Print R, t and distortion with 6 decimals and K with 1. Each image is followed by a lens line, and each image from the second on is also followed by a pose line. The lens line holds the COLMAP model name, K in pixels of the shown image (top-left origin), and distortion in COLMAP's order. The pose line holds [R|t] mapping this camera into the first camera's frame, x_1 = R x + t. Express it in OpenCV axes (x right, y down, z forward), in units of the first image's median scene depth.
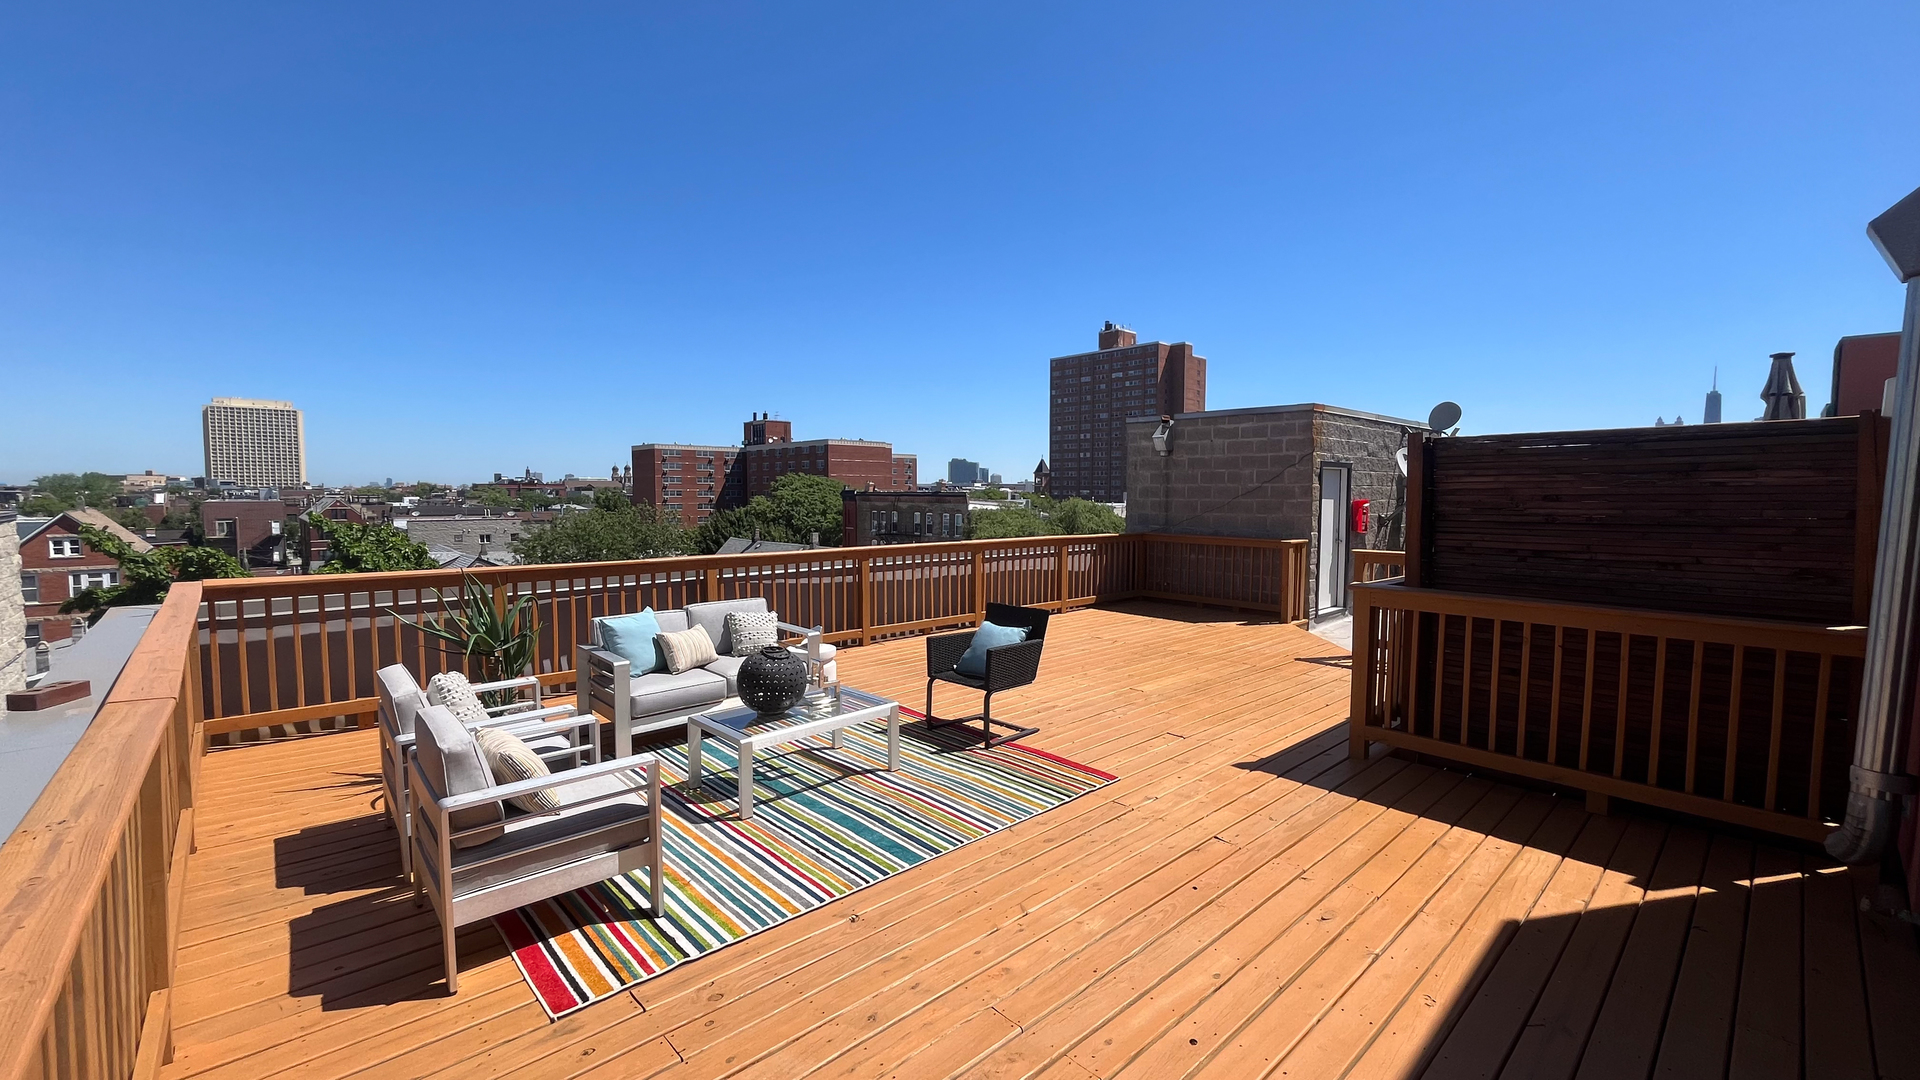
lens RADIAL K [[783.5, 0, 959.7], [0, 783.5, 543.9], [0, 0, 1]] dist [-0.001730, 0.000007]
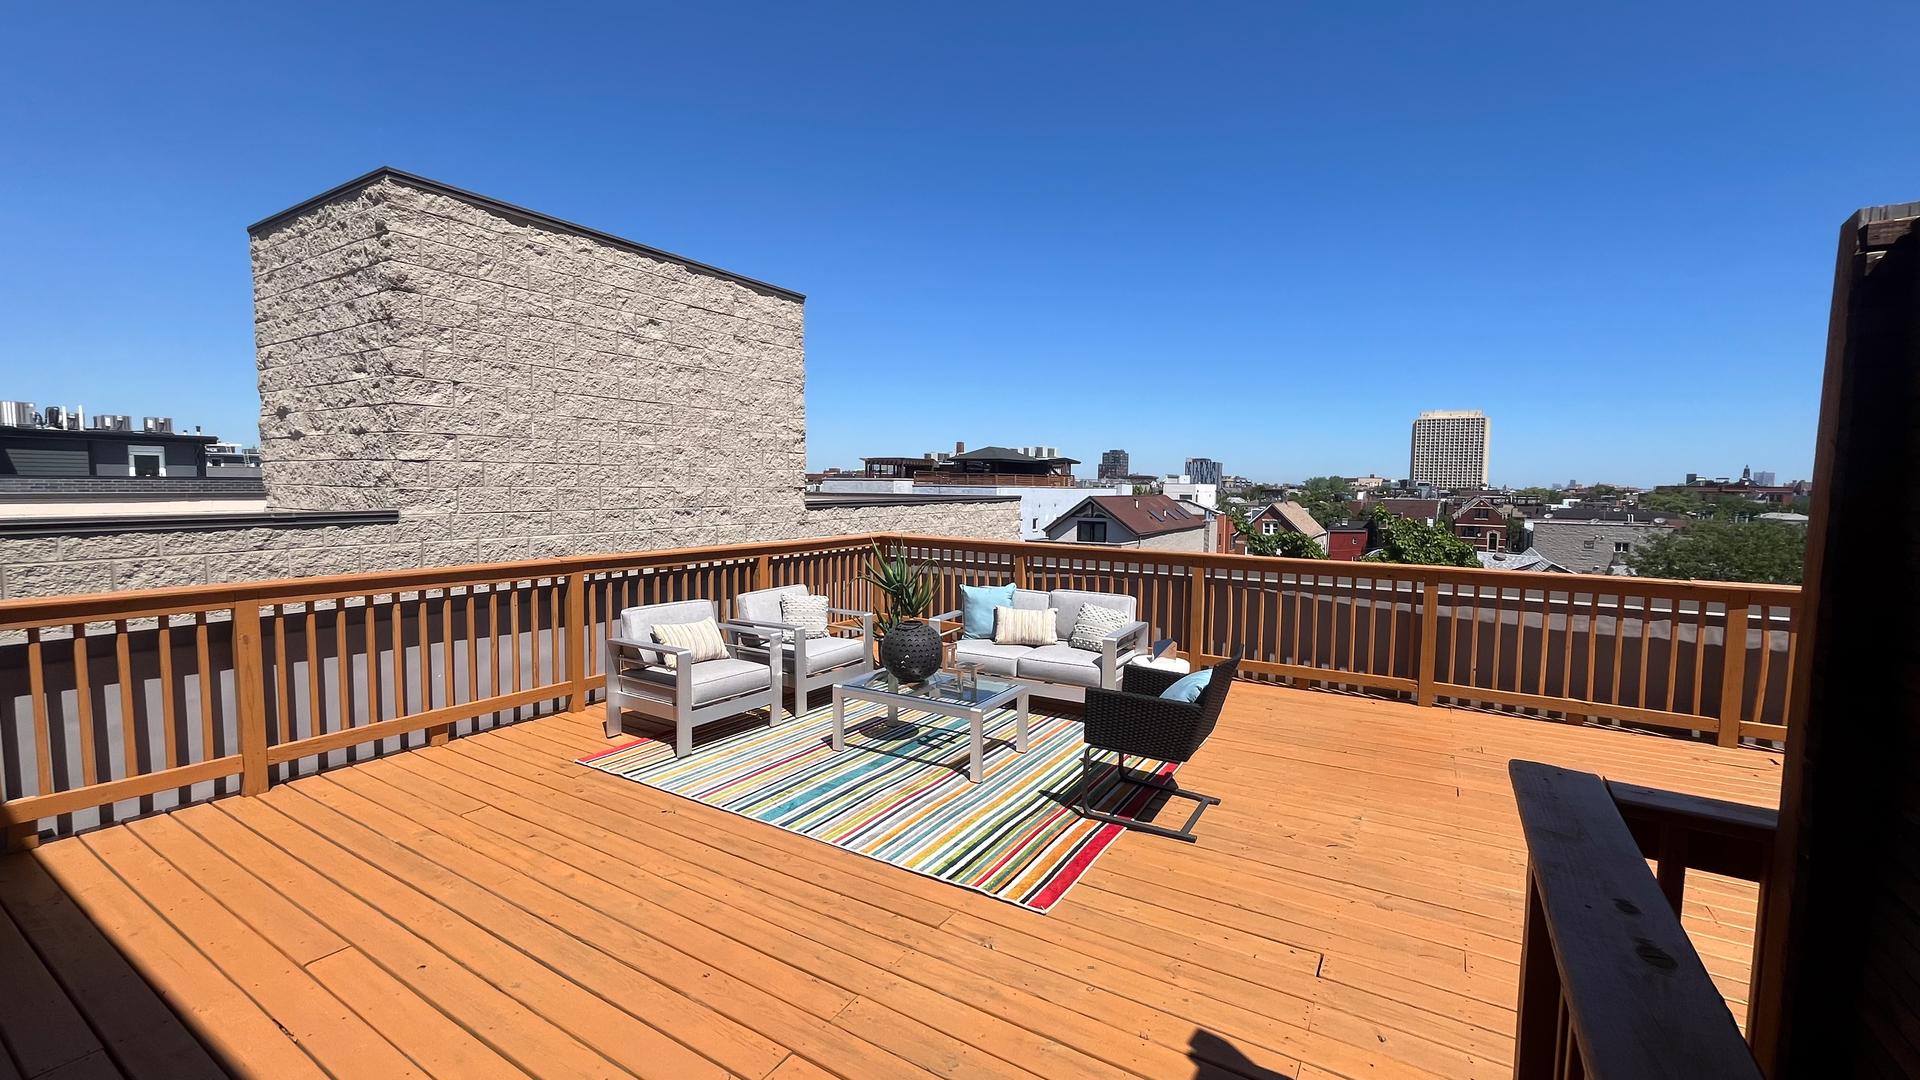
lens RADIAL K [[783.6, 0, 960.0], [0, 783.6, 540.0], [0, 0, 1]] dist [-0.003205, -0.000066]
pose [[0.268324, 0.070266, -0.960763, 0.250094], [-0.077367, 0.995687, 0.051213, -0.012988], [0.960217, 0.060589, 0.272603, 0.229108]]
